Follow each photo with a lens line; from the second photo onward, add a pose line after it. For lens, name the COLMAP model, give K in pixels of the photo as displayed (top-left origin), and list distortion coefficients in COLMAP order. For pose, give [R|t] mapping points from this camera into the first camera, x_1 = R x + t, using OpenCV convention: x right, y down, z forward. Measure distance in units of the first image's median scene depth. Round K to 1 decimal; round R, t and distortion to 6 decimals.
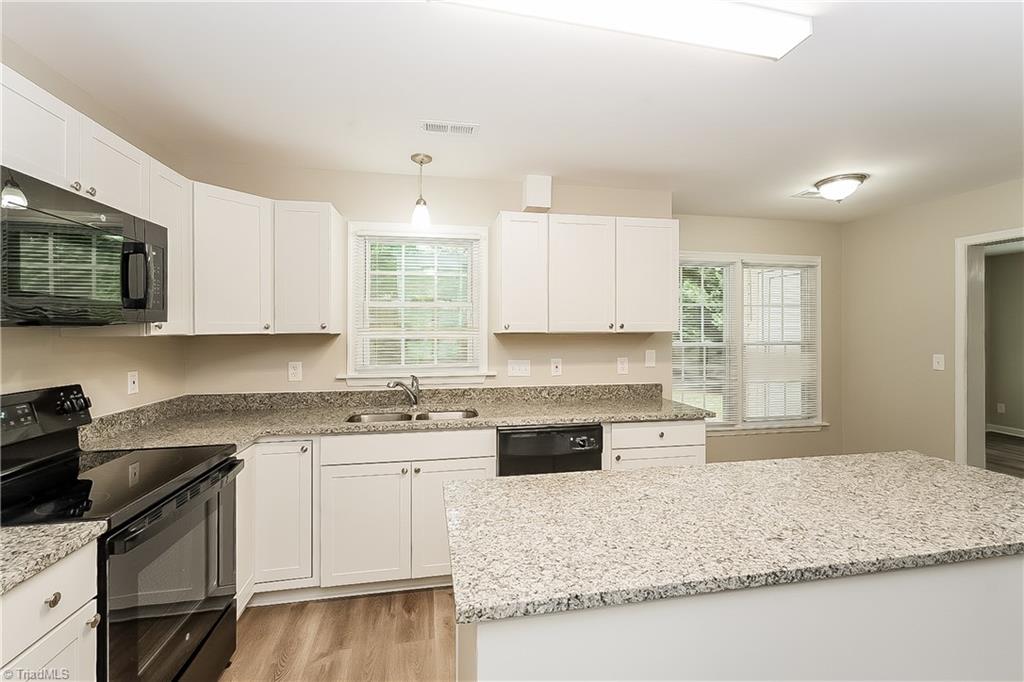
lens RADIAL K [[436.4, 0, 513.8], [0, 436.4, 327.7], [0, 0, 1]] dist [0.001814, 0.000084]
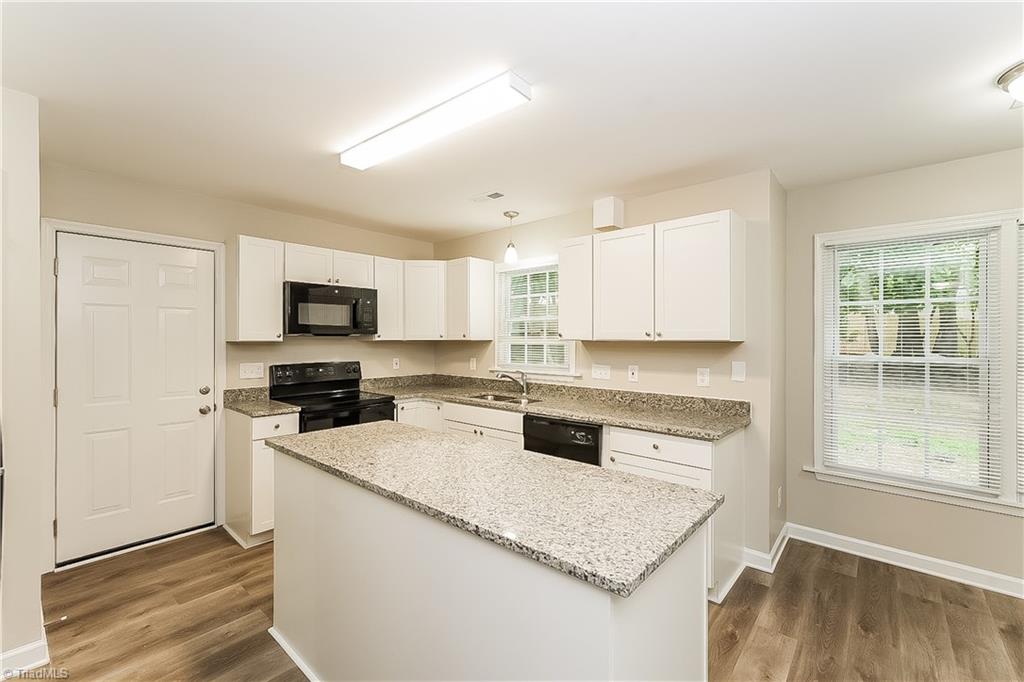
lens RADIAL K [[432.0, 0, 515.6], [0, 432.0, 339.2], [0, 0, 1]] dist [0.000979, 0.000062]
pose [[0.618321, 0.003961, -0.785915, 0.895455], [0.002947, 0.999969, 0.007359, -0.000977], [0.785920, -0.006866, 0.618290, 0.166070]]
